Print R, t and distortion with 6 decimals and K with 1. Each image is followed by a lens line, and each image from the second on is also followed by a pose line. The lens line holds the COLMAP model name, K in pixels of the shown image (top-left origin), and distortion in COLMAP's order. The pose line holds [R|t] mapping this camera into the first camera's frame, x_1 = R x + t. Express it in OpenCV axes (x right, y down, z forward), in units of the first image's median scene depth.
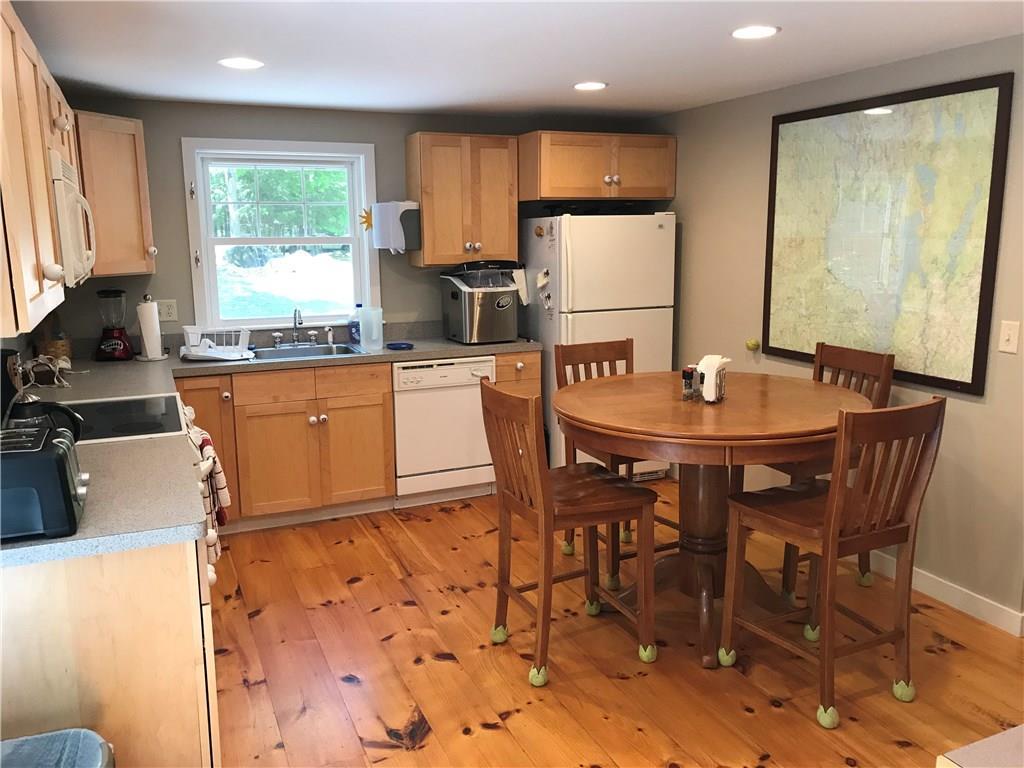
lens RADIAL K [[838.4, 0, 515.7], [0, 838.4, 381.7], [0, 0, 1]] dist [0.000453, 0.000125]
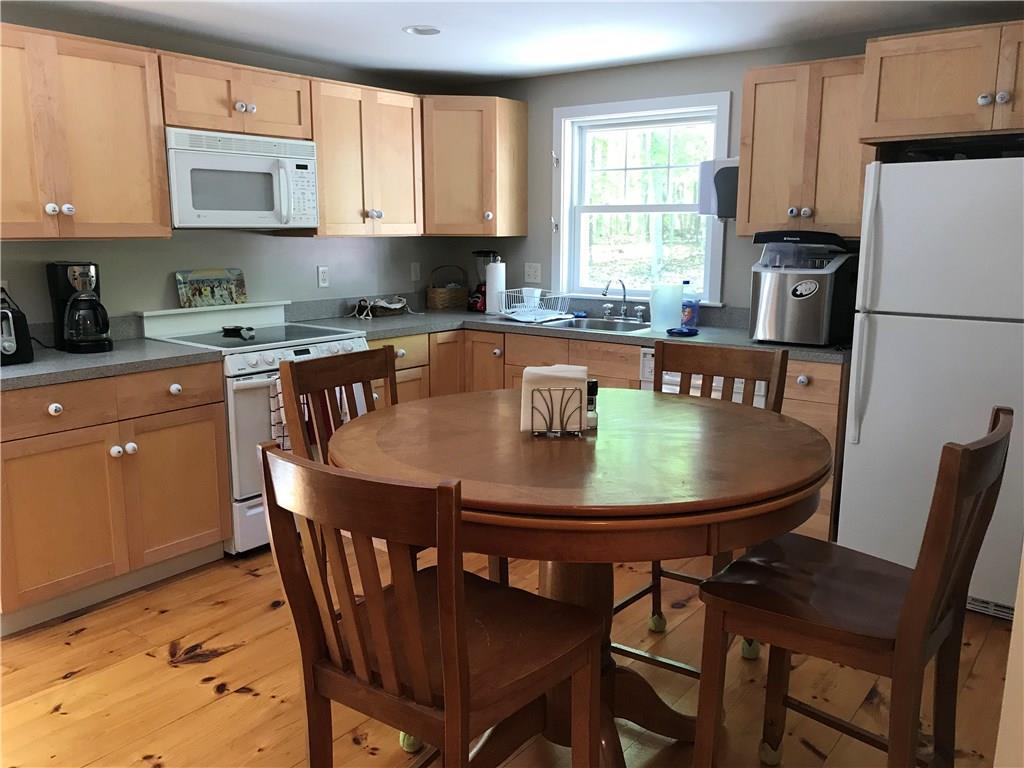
lens RADIAL K [[838.4, 0, 513.7], [0, 838.4, 388.6], [0, 0, 1]] dist [0.000453, 0.000125]
pose [[0.474394, 0.175721, -0.862596, 0.590377], [-0.165807, 0.980173, 0.108485, -0.057805], [0.864557, 0.091560, 0.494124, 0.512353]]
